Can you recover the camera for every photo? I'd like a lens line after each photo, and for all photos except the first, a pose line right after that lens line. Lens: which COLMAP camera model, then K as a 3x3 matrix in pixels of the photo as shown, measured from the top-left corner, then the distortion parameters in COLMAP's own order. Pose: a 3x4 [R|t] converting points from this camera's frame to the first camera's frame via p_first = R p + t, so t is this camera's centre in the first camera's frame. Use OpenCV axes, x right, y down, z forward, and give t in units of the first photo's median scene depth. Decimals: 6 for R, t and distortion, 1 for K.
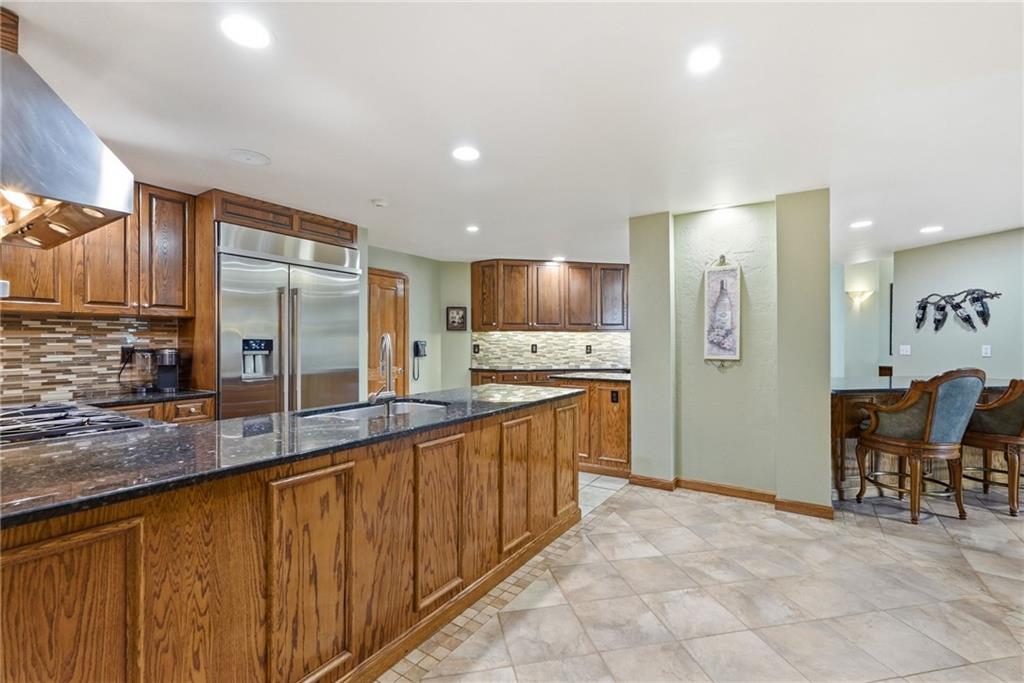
lens RADIAL K [[454.3, 0, 512.0], [0, 454.3, 341.5], [0, 0, 1]] dist [-0.000072, -0.000011]
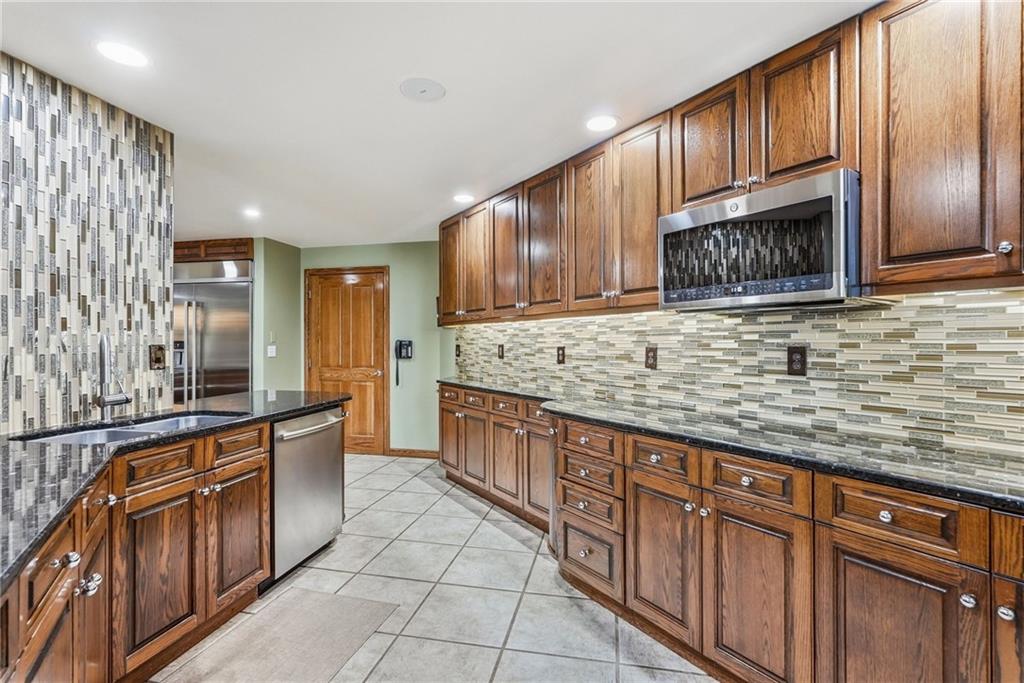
lens RADIAL K [[454.3, 0, 512.0], [0, 454.3, 341.5], [0, 0, 1]] dist [-0.000072, -0.000011]
pose [[0.356215, -0.004063, -0.934395, 0.618224], [0.004374, 0.999987, -0.002681, 0.003960], [0.934394, -0.003132, 0.356228, 0.798515]]
